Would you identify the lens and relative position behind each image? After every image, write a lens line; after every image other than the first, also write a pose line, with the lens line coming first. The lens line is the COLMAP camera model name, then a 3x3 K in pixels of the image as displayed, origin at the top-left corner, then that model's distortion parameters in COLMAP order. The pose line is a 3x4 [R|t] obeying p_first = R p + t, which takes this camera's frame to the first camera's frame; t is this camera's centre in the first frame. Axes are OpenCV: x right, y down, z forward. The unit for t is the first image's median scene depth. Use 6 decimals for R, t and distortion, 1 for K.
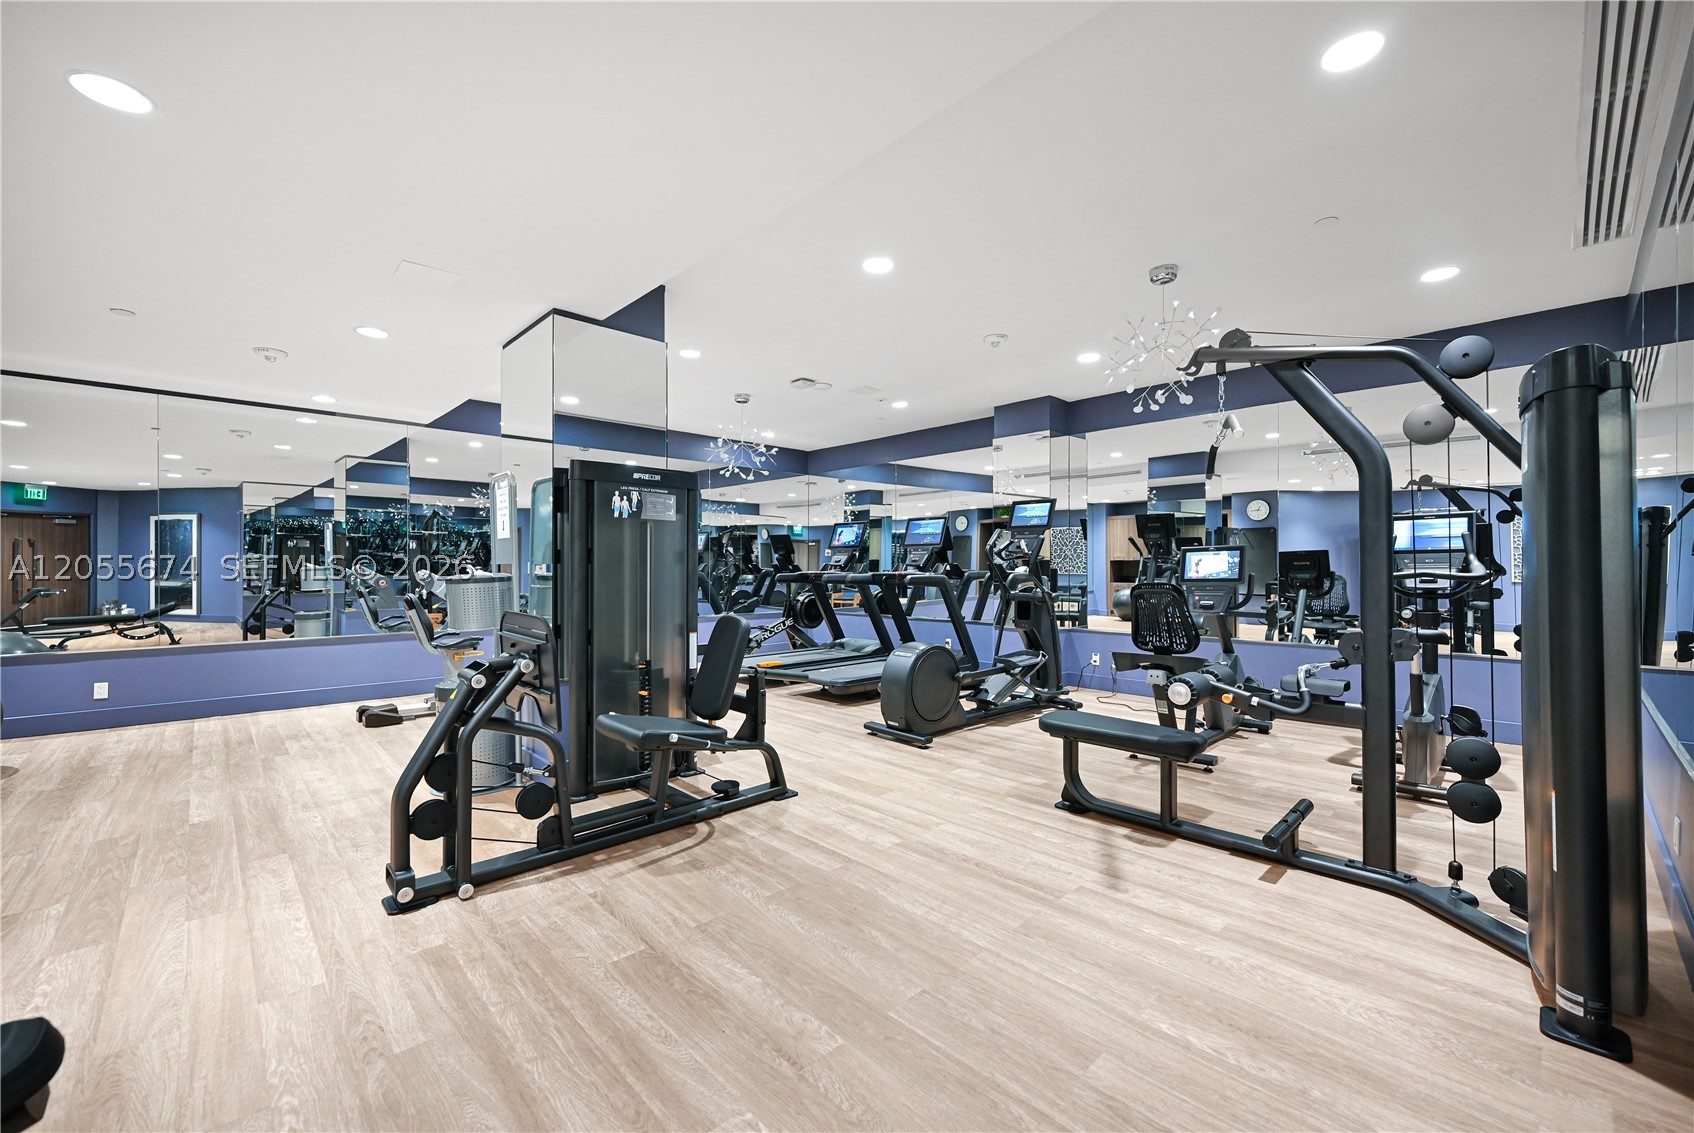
lens RADIAL K [[682.7, 0, 852.3], [0, 682.7, 568.0], [0, 0, 1]] dist [0.001673, -0.000325]
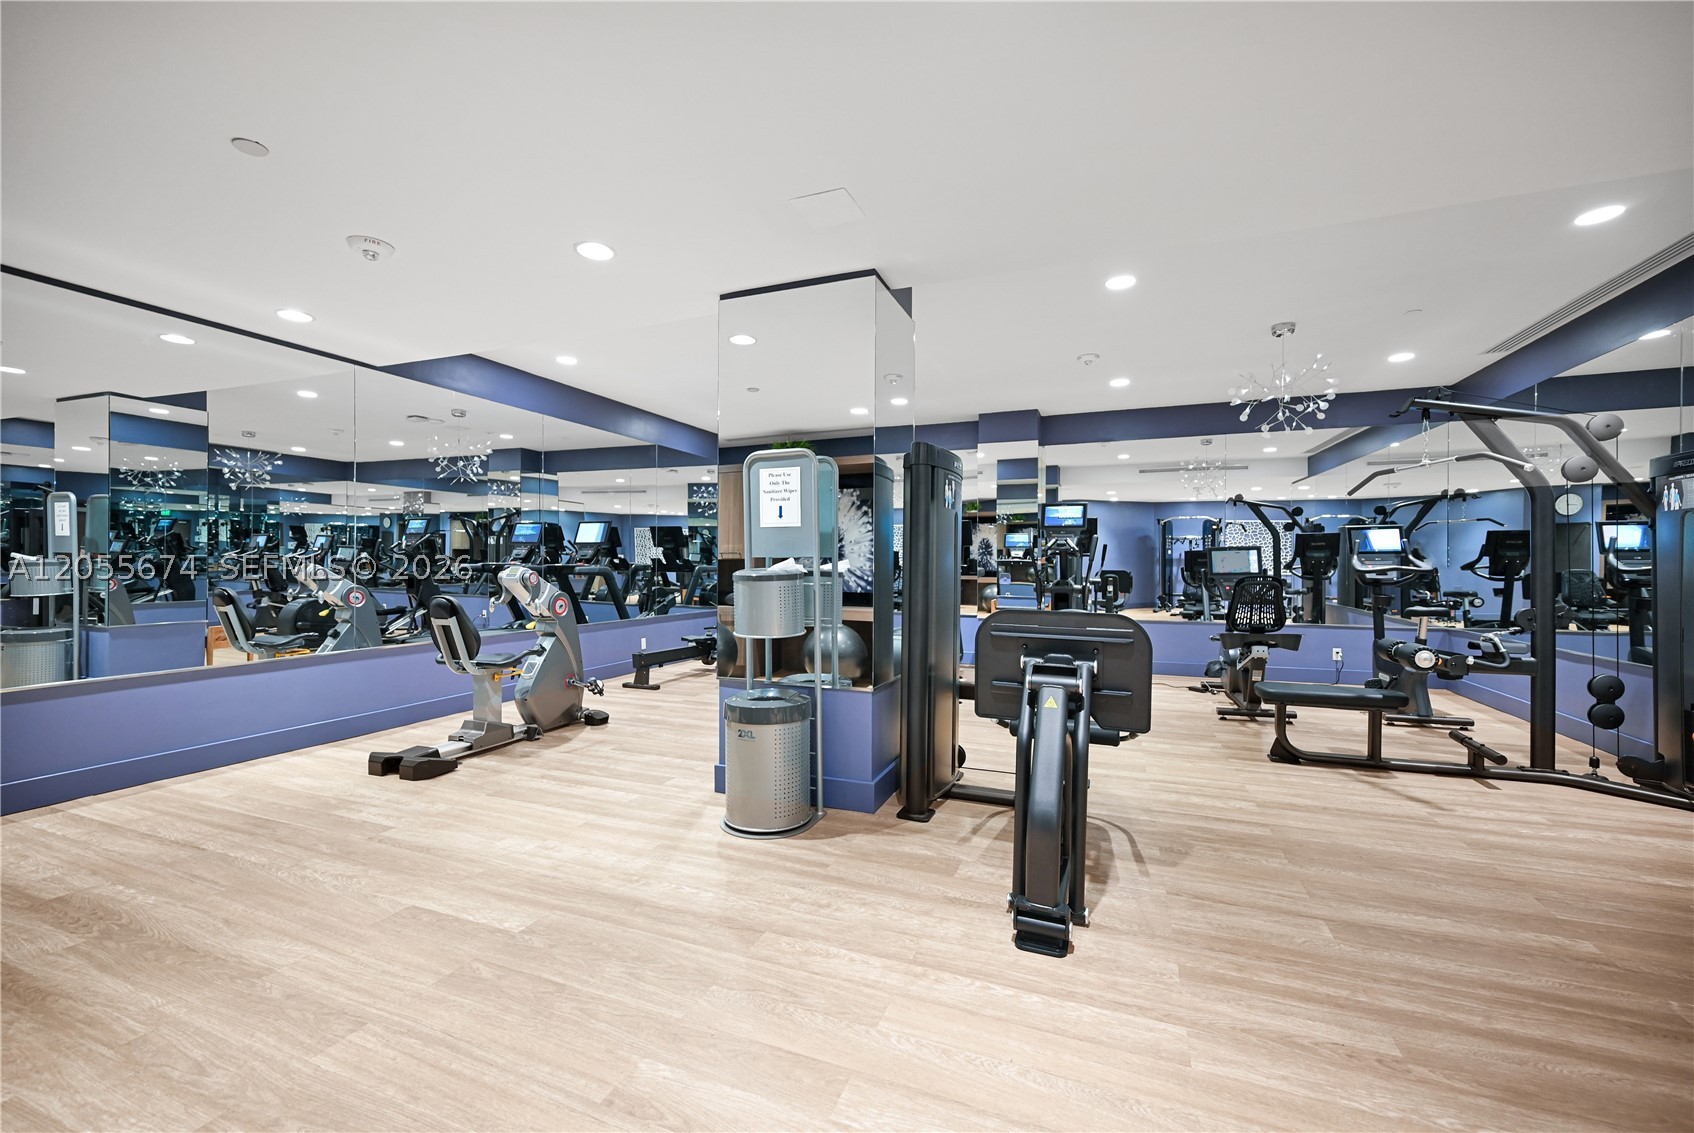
lens RADIAL K [[682.7, 0, 852.3], [0, 682.7, 568.0], [0, 0, 1]] dist [0.001673, -0.000325]
pose [[0.906749, -0.000536, 0.421670, -1.071363], [-0.002616, 0.999973, 0.006895, 0.001676], [-0.421662, -0.007355, 0.906723, 0.266389]]
